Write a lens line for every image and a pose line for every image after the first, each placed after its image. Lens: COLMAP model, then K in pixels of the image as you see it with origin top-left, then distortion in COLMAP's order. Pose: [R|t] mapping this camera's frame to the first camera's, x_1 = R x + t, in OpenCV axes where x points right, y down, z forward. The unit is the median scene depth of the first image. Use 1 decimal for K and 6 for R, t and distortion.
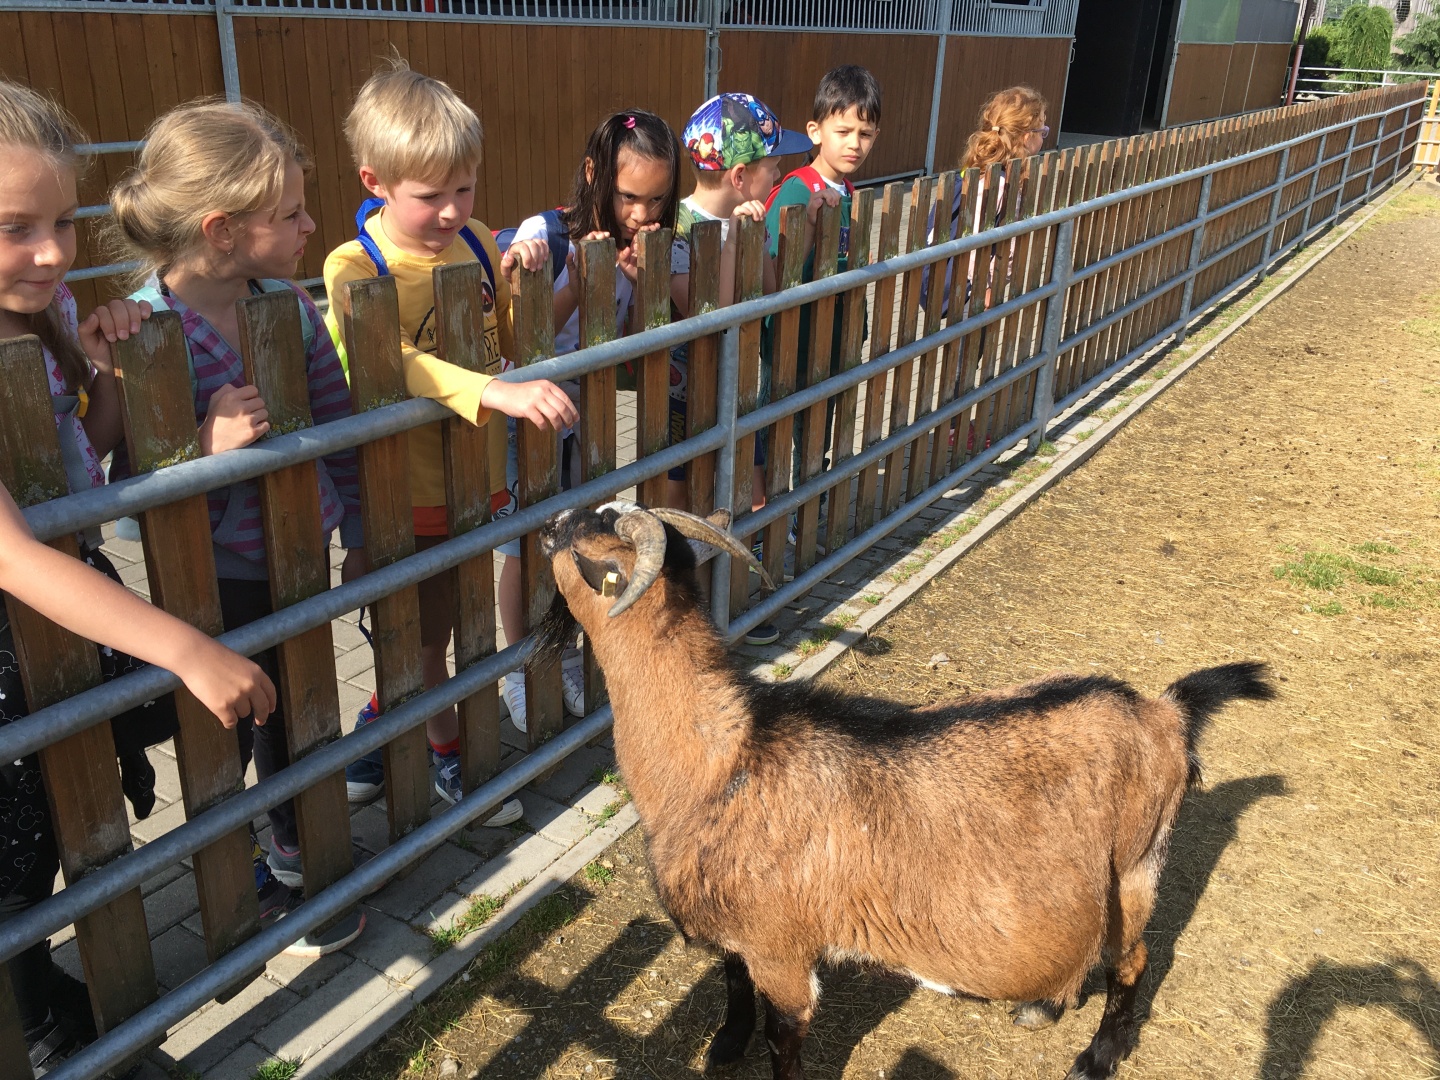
lens RADIAL K [[1222.4, 0, 720.0], [0, 1222.4, 540.0], [0, 0, 1]] dist [0.083885, -0.118042]
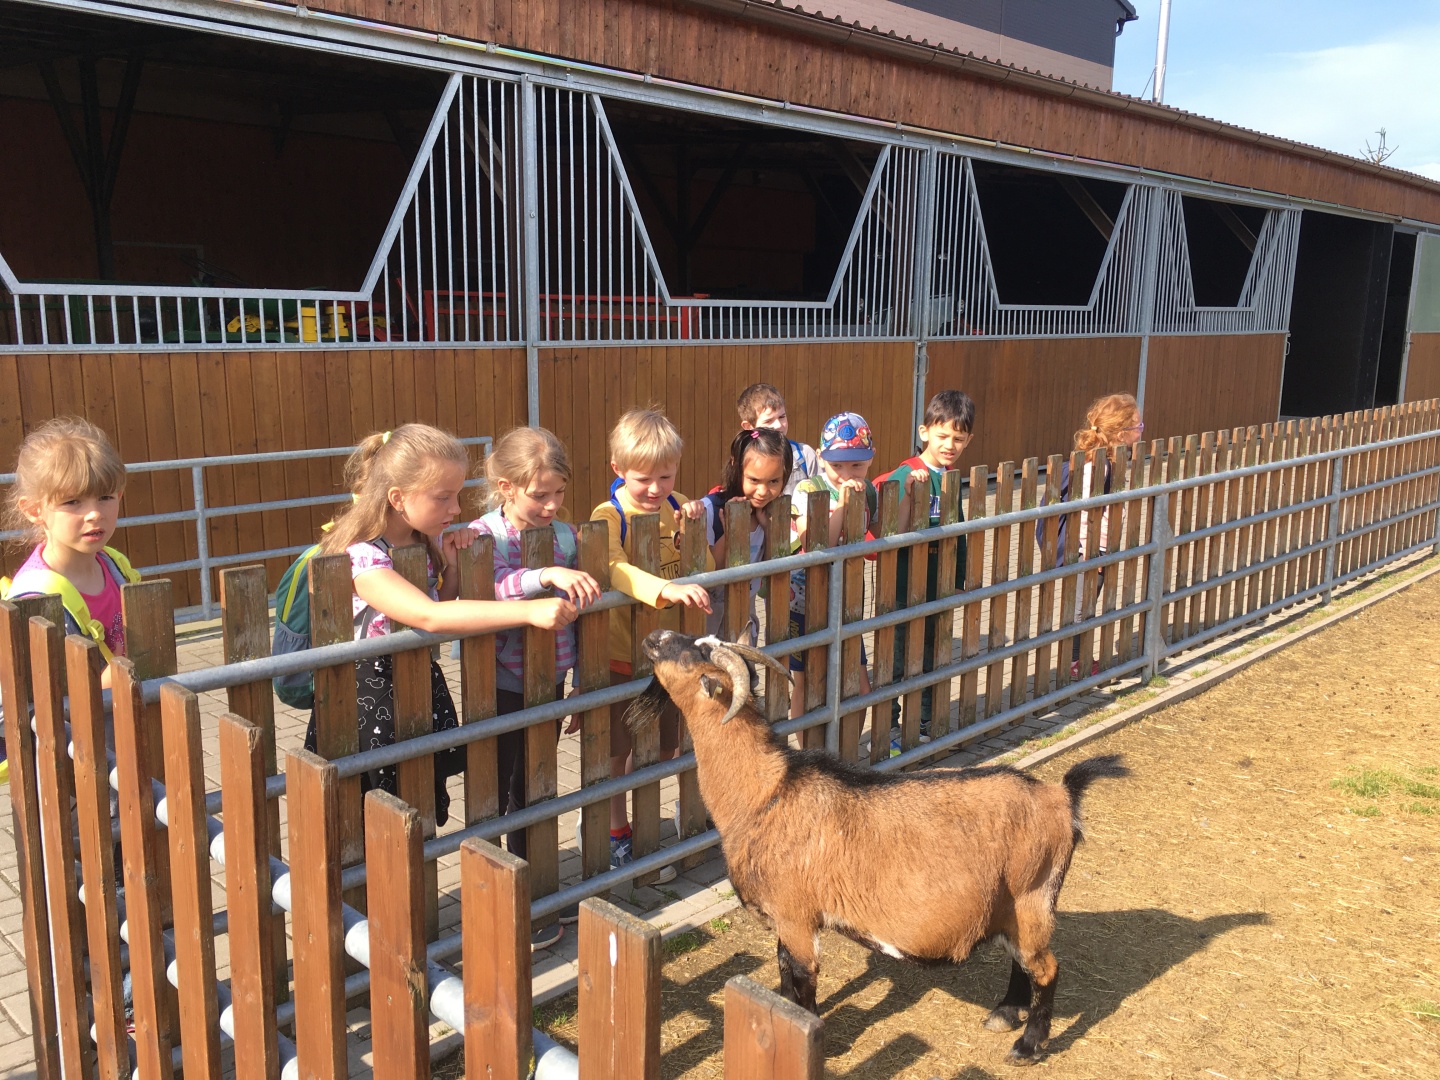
lens RADIAL K [[1222.4, 0, 720.0], [0, 1222.4, 540.0], [0, 0, 1]] dist [0.083885, -0.118042]
pose [[0.978759, 0.009795, -0.204781, 0.108384], [-0.054328, 0.975540, -0.213002, 0.076487], [0.197686, 0.219603, 0.955351, -0.270727]]
